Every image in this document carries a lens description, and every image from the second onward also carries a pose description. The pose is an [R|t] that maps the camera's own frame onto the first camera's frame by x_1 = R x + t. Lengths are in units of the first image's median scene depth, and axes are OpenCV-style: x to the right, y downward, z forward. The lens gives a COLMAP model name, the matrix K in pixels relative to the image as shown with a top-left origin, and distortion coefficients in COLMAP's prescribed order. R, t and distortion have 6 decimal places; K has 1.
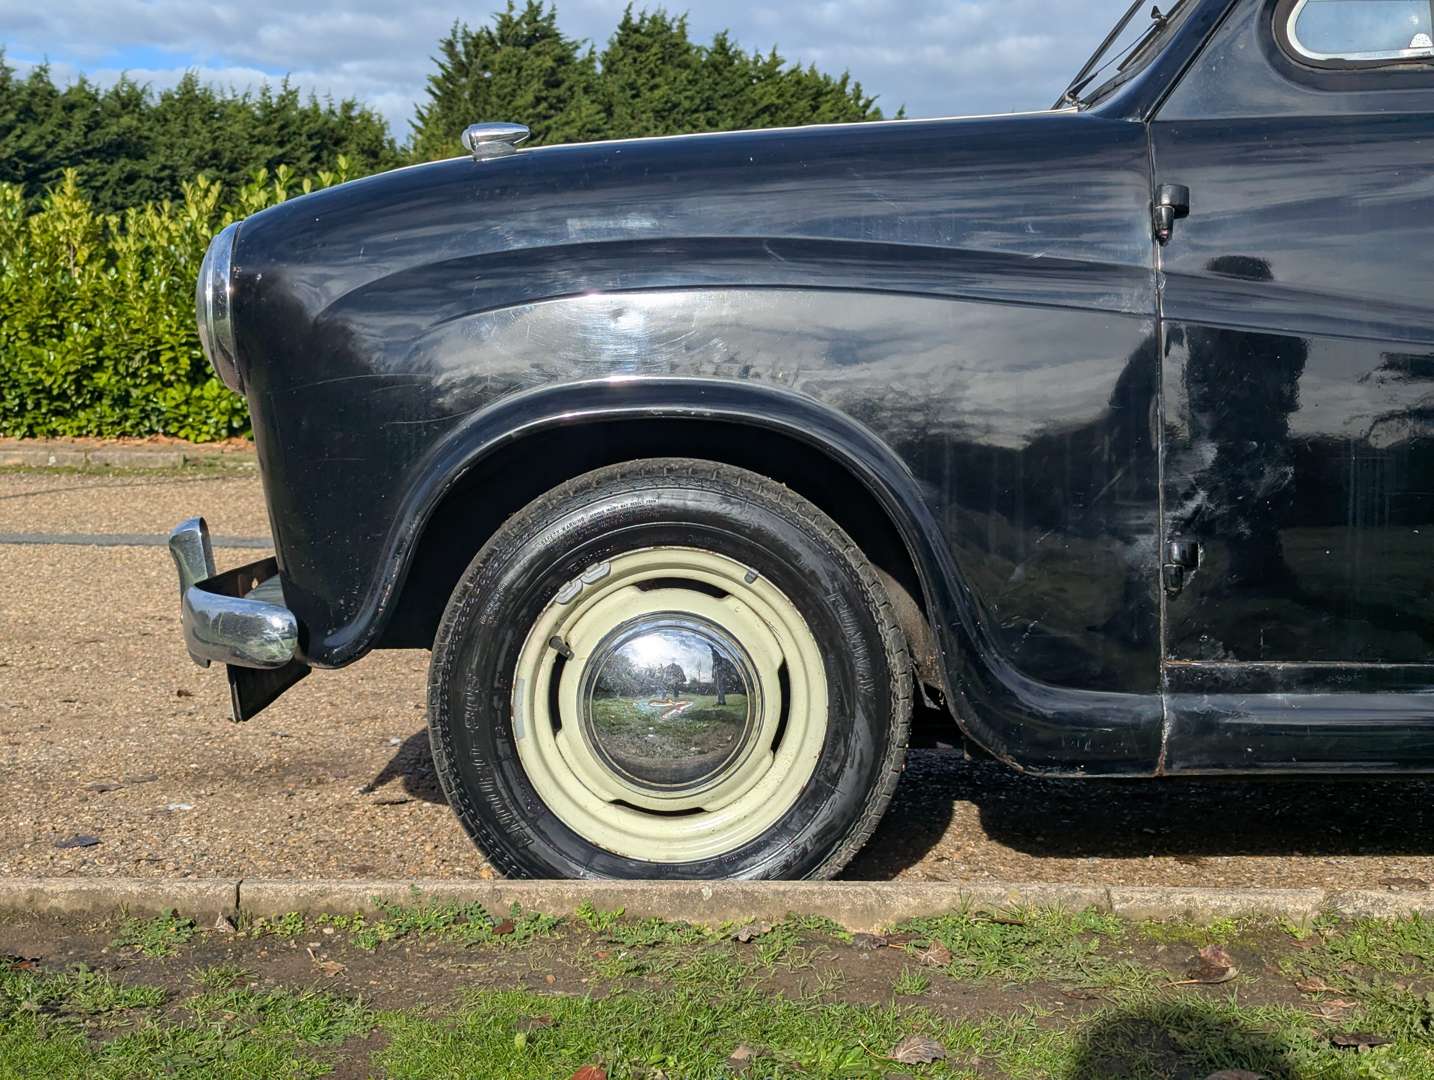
lens RADIAL K [[2026.9, 0, 717.0], [0, 2026.9, 540.0], [0, 0, 1]] dist [0.132730, -0.312473]
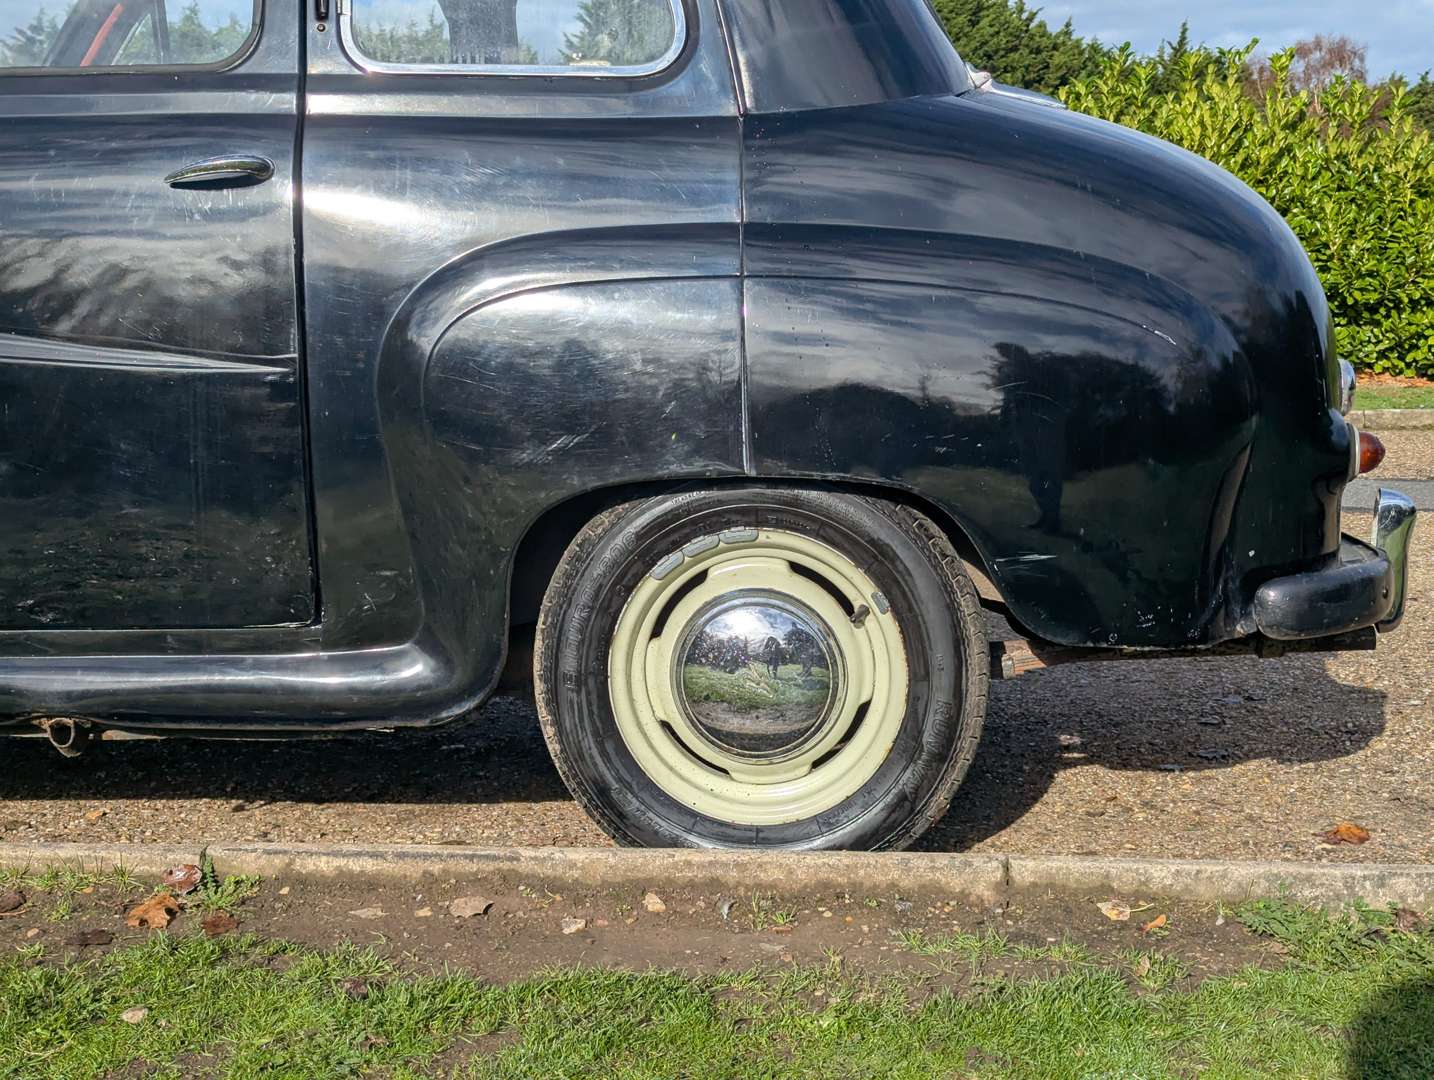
lens RADIAL K [[2026.9, 0, 717.0], [0, 2026.9, 540.0], [0, 0, 1]] dist [0.132730, -0.312473]
pose [[0.995462, -0.005946, -0.094974, 0.140882], [0.009452, 0.999289, 0.036511, -0.003719], [0.094690, -0.037243, 0.994810, -0.007717]]
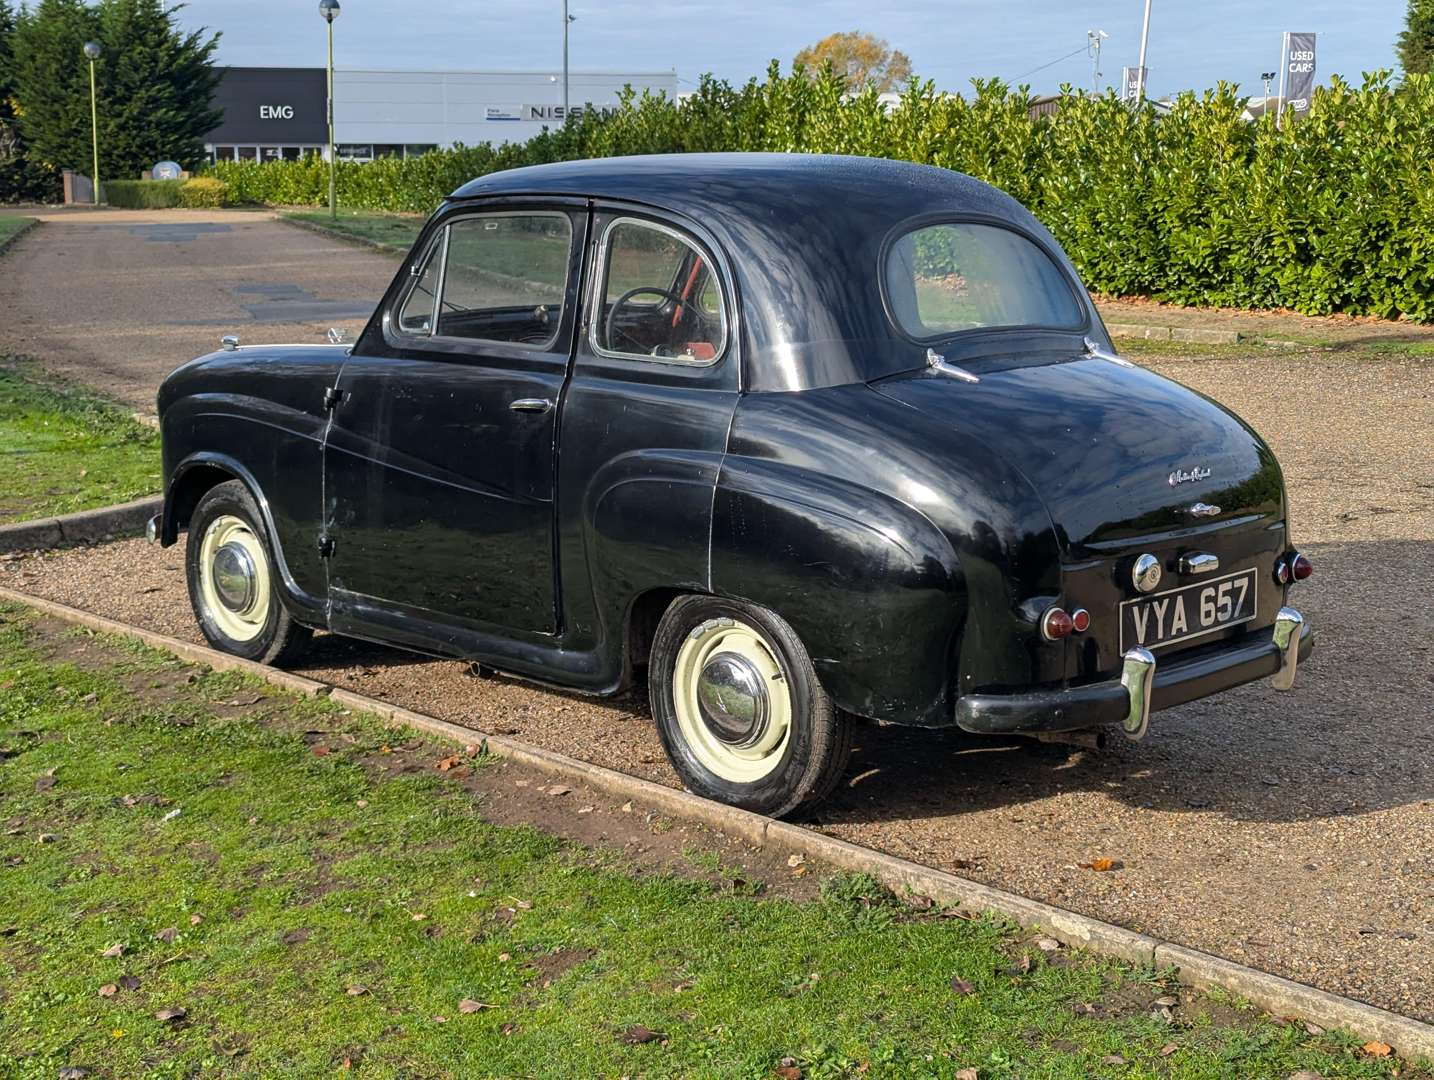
lens RADIAL K [[2007.8, 0, 705.6], [0, 2007.8, 560.9], [0, 0, 1]] dist [0.204162, -0.472438]
pose [[0.705471, 0.123025, -0.697979, 0.326554], [-0.045477, 0.990647, 0.128645, -0.044080], [0.707278, -0.059013, 0.704468, -0.052905]]
